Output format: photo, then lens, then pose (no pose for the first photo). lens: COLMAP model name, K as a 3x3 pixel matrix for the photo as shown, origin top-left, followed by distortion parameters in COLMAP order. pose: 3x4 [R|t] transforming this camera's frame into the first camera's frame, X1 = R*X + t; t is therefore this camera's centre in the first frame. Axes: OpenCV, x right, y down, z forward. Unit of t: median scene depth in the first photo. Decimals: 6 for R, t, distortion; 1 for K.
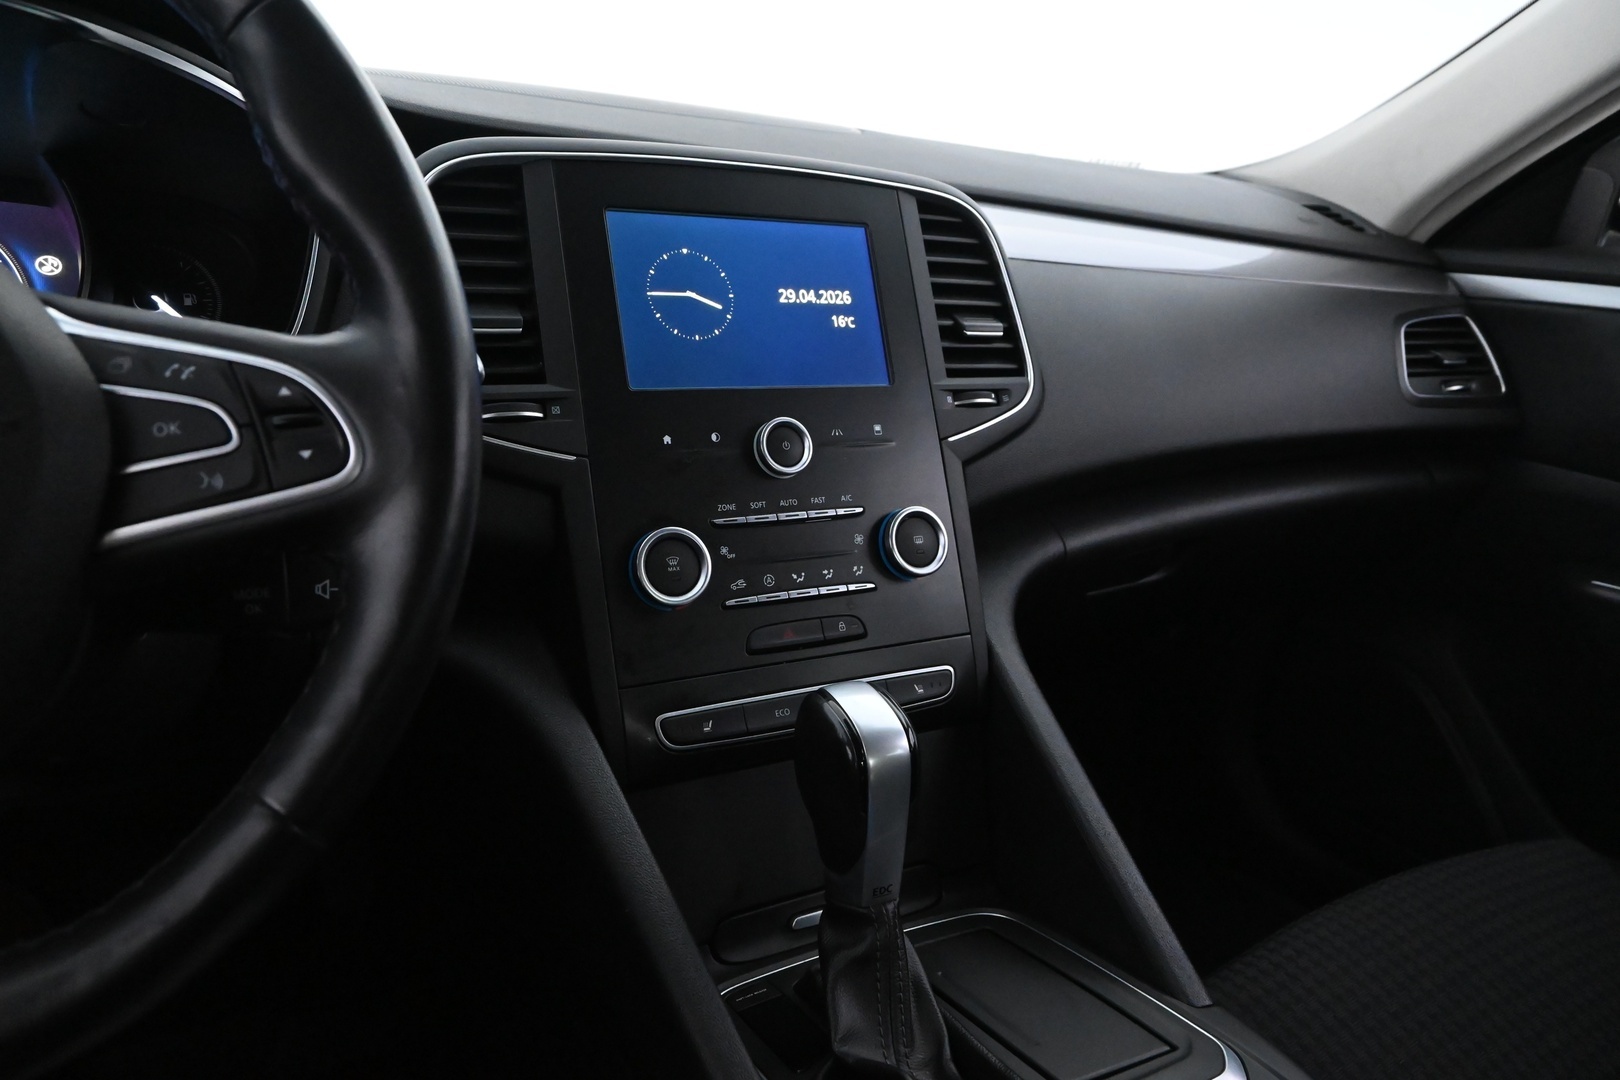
lens RADIAL K [[1097.3, 0, 810.0], [0, 1097.3, 540.0], [0, 0, 1]] dist [-0.001482, 0.000796]
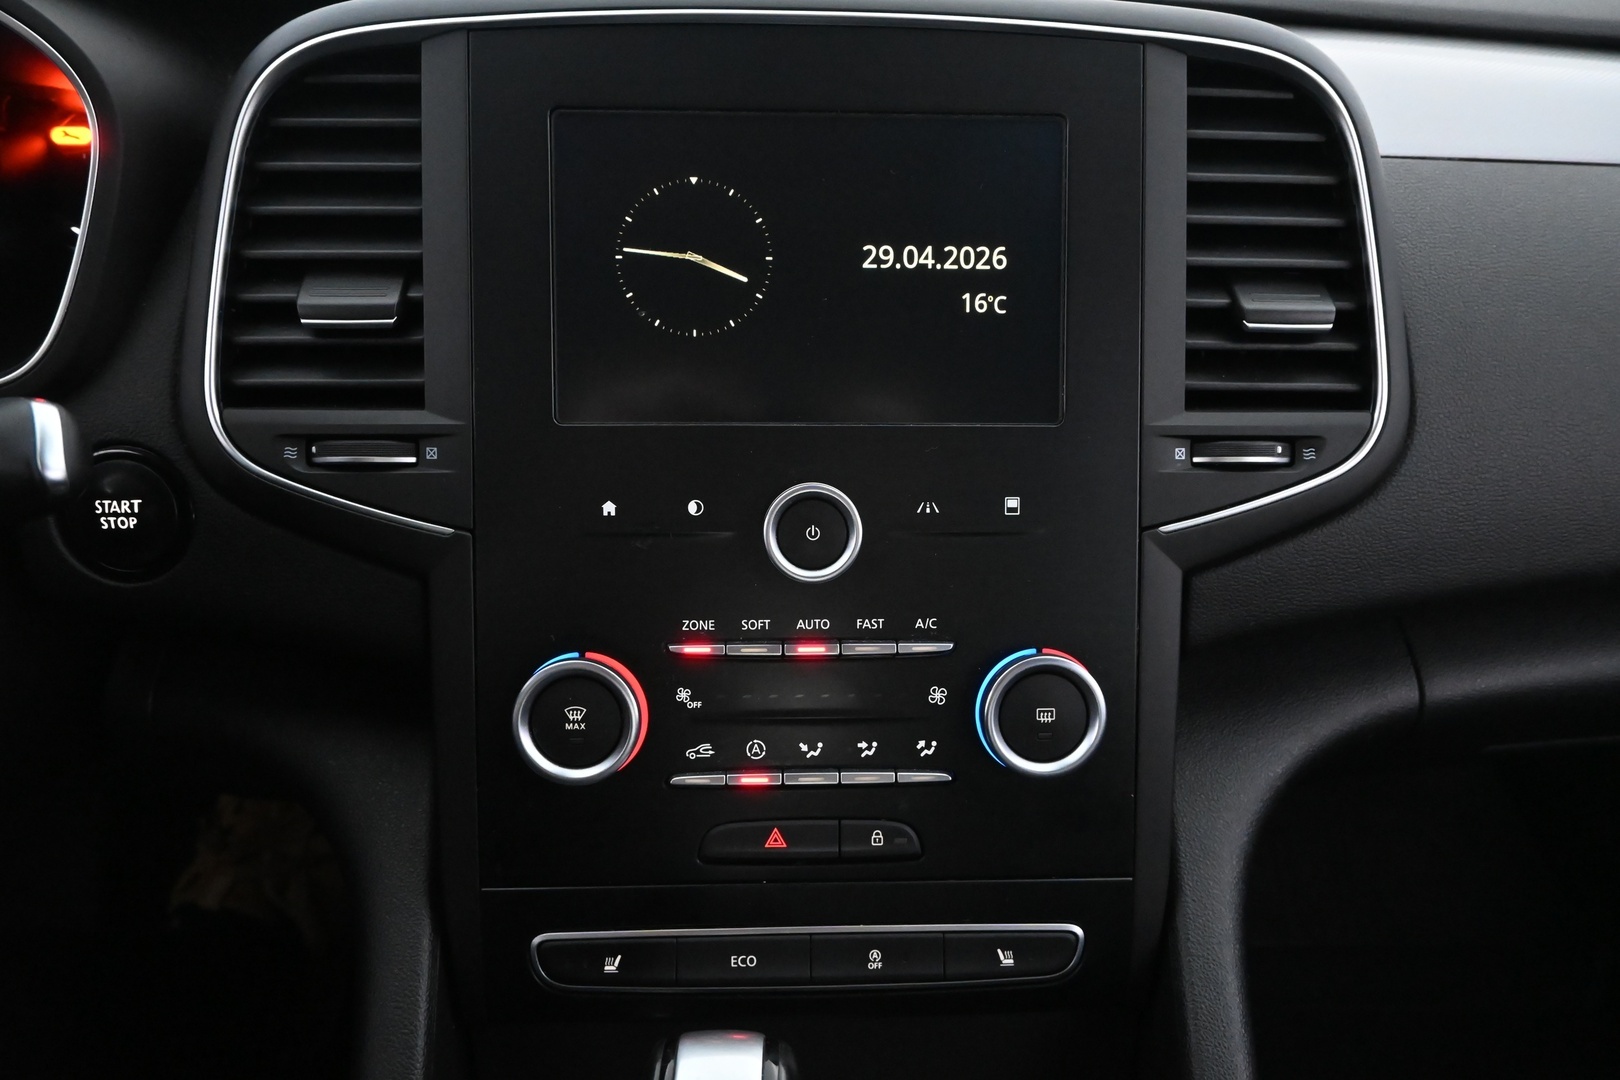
lens RADIAL K [[1097.3, 0, 810.0], [0, 1097.3, 540.0], [0, 0, 1]] dist [-0.001482, 0.000796]
pose [[0.890134, 0.172577, -0.421756, 0.219749], [-0.091245, 0.974271, 0.206083, -0.198975], [0.446469, -0.144958, 0.882979, 0.472463]]
